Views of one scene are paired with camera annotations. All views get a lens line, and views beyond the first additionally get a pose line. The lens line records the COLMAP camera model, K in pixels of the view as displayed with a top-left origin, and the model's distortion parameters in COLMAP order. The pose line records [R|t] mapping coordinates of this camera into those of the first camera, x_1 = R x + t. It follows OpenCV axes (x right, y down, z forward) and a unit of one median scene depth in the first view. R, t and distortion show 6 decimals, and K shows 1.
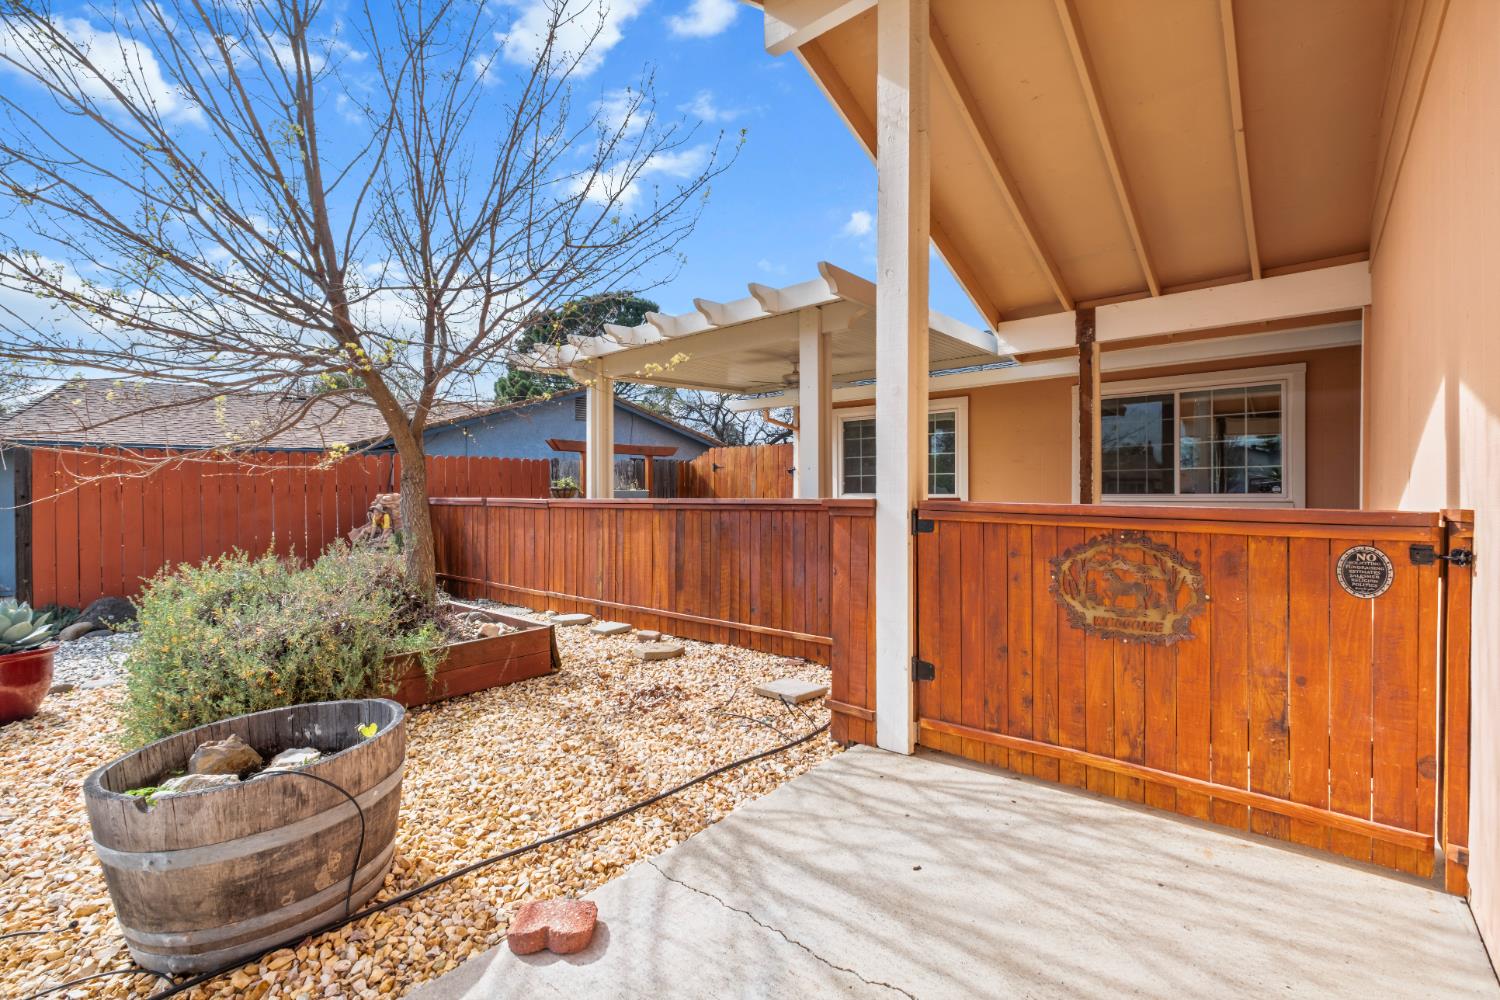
lens RADIAL K [[655.2, 0, 752.6], [0, 655.2, 497.2], [0, 0, 1]] dist [-0.003843, 0.000359]
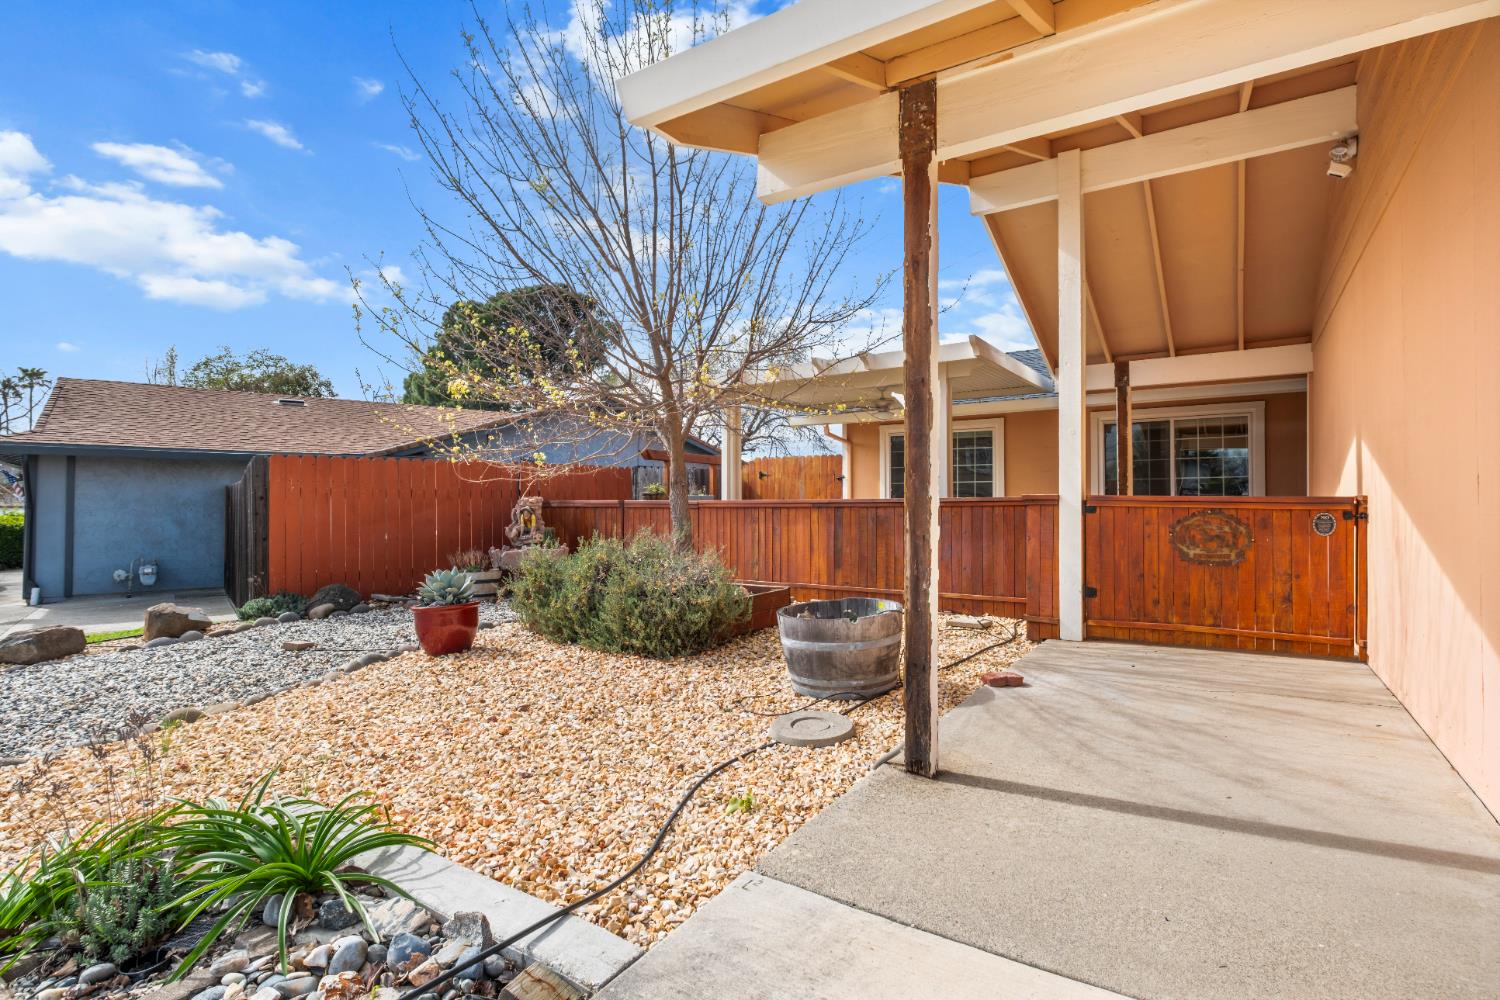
lens RADIAL K [[728.7, 0, 748.4], [0, 728.7, 499.9], [0, 0, 1]] dist [0.002342, 0.000088]
pose [[0.993001, 0.000335, 0.118107, -0.983713], [0.001009, 0.999935, -0.011323, 0.043623], [-0.118103, 0.011363, 0.992936, -0.933328]]
